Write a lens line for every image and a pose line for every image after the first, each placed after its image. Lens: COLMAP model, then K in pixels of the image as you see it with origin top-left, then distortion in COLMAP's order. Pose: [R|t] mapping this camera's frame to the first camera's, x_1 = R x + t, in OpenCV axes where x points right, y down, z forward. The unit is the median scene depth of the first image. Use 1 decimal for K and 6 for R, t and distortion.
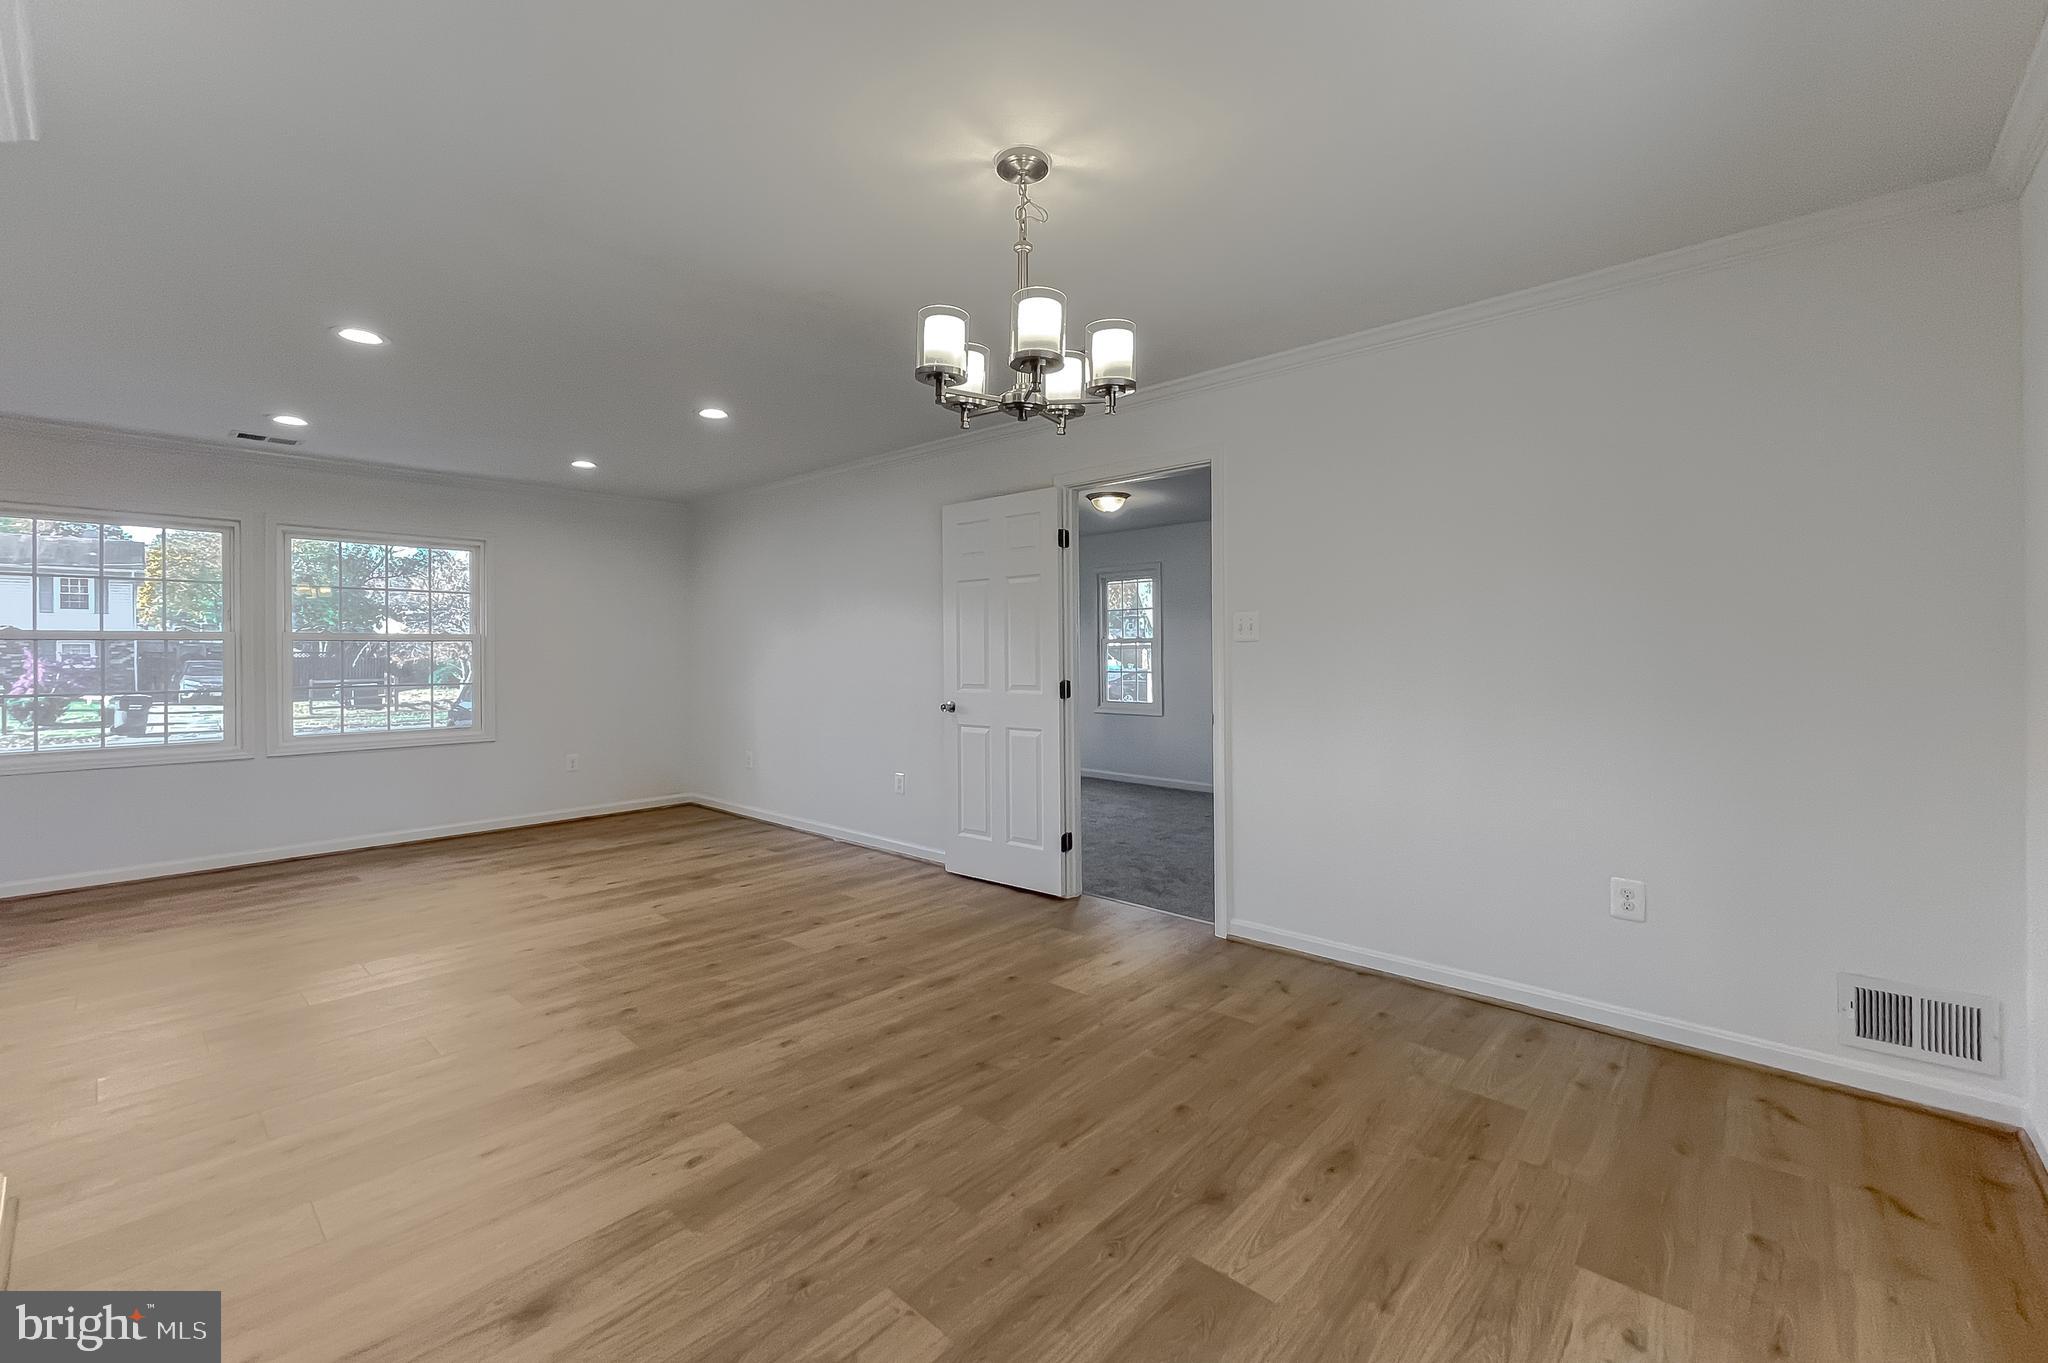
lens RADIAL K [[845.1, 0, 1007.9], [0, 845.1, 653.3], [0, 0, 1]] dist [-0.001798, -0.000077]
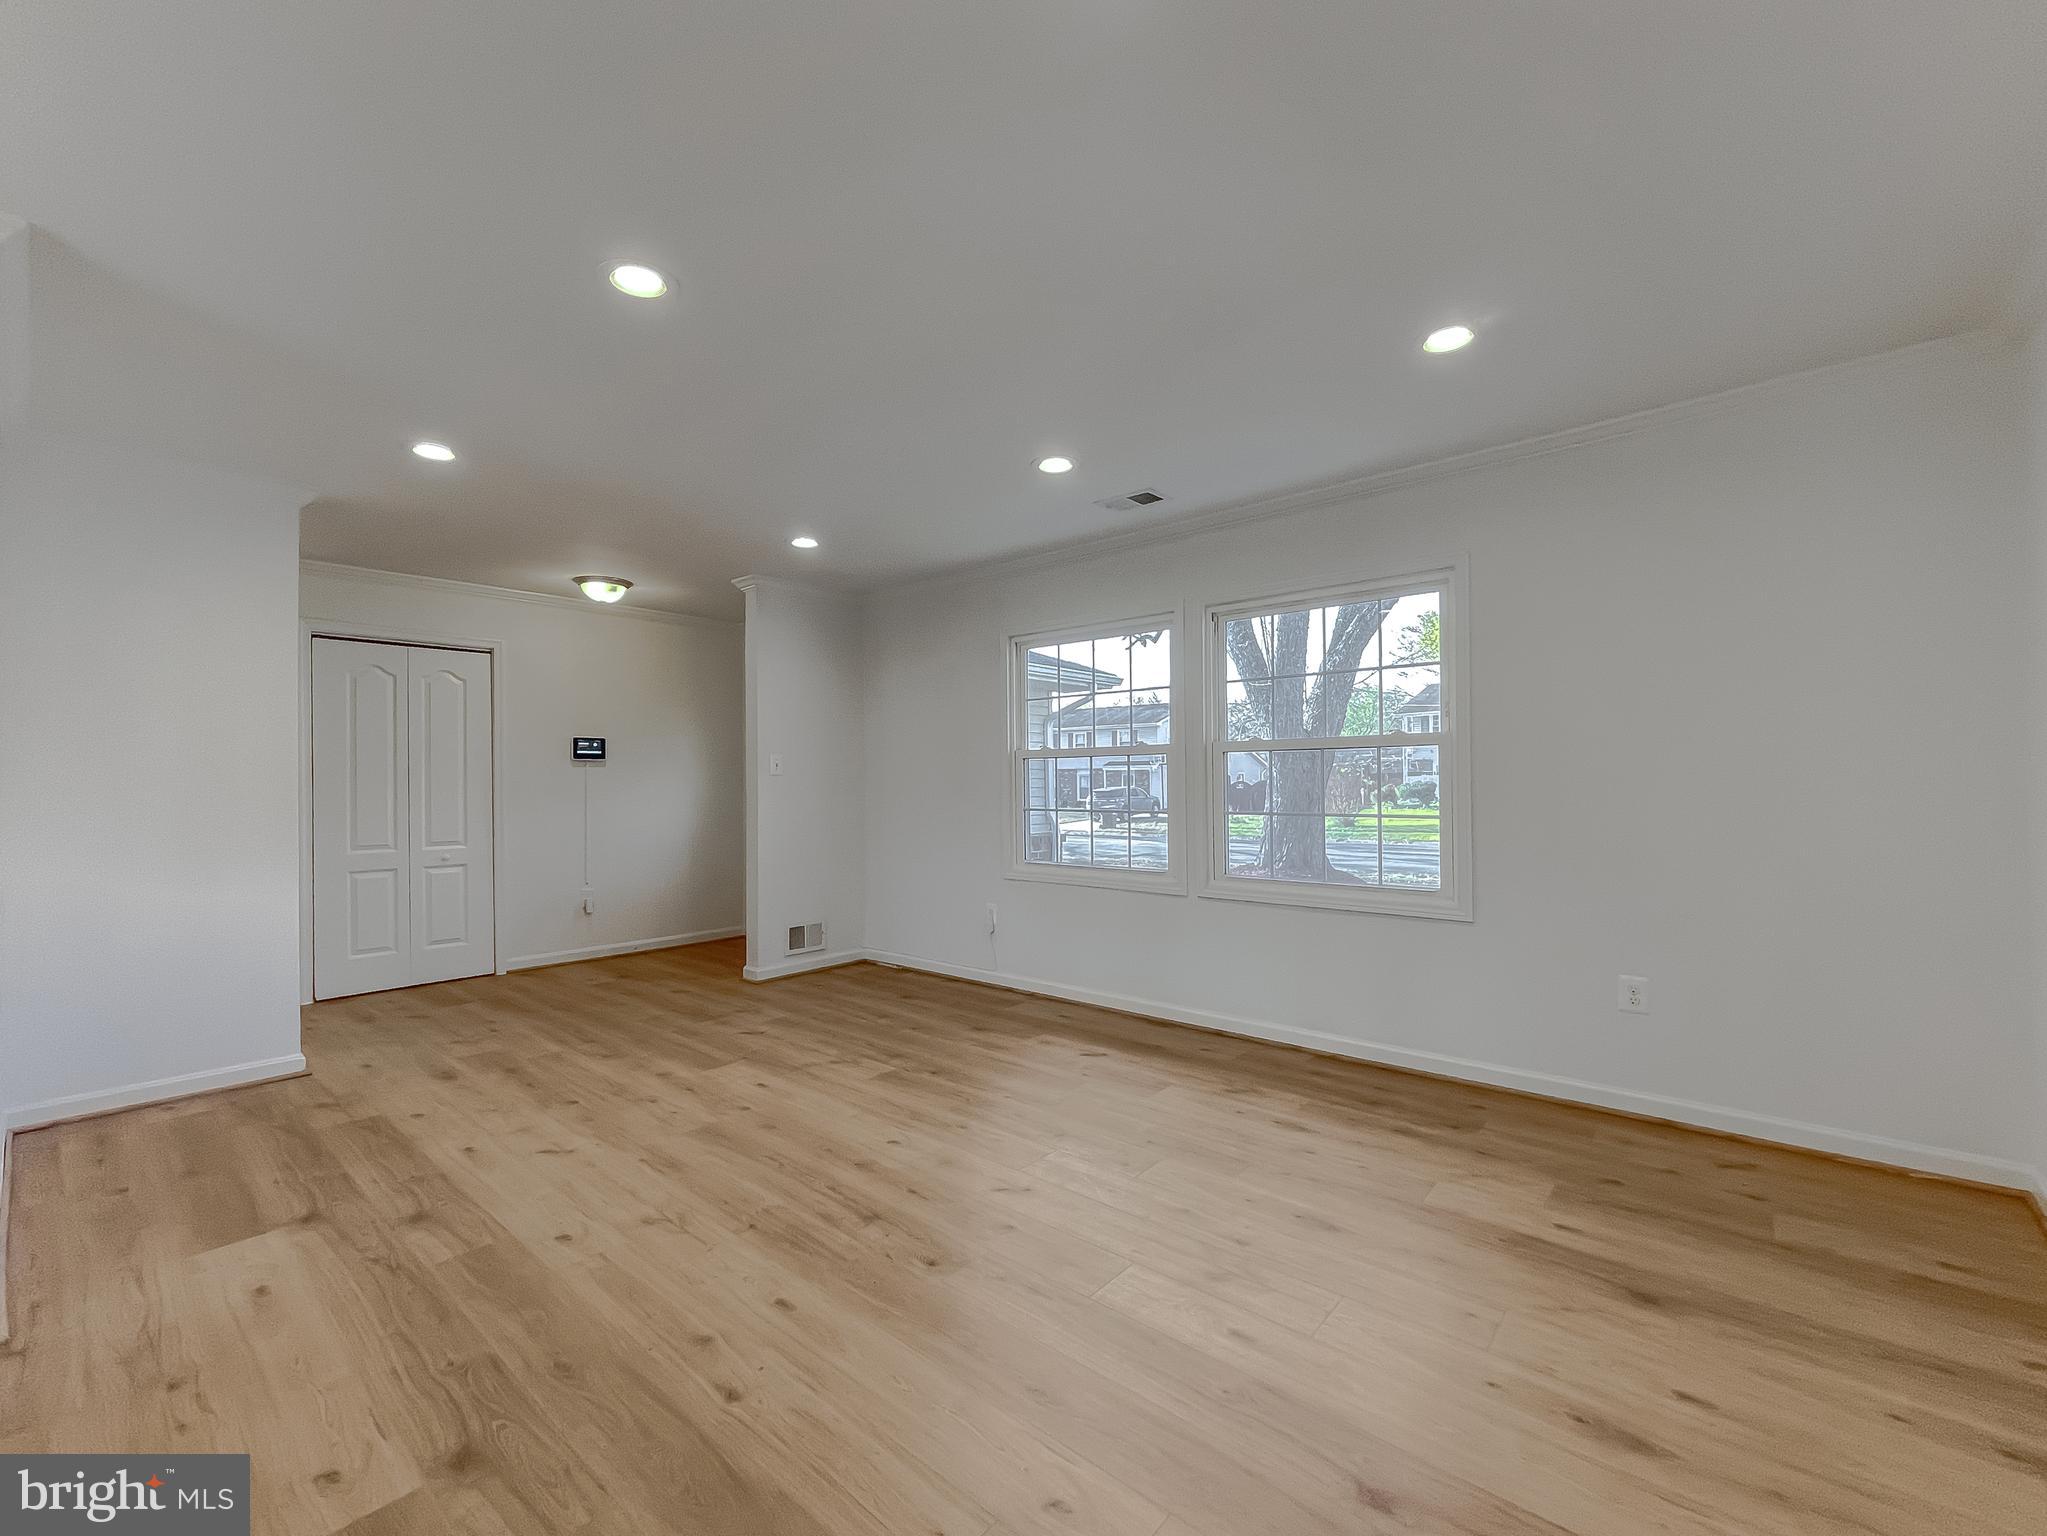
lens RADIAL K [[855.9, 0, 1023.4], [0, 855.9, 771.0], [0, 0, 1]] dist [-0.008188, 0.002951]
pose [[0.042565, -0.006498, -0.999073, -0.119656], [0.007987, 0.999949, -0.006163, 0.007417], [0.999062, -0.007717, 0.042615, 1.708685]]
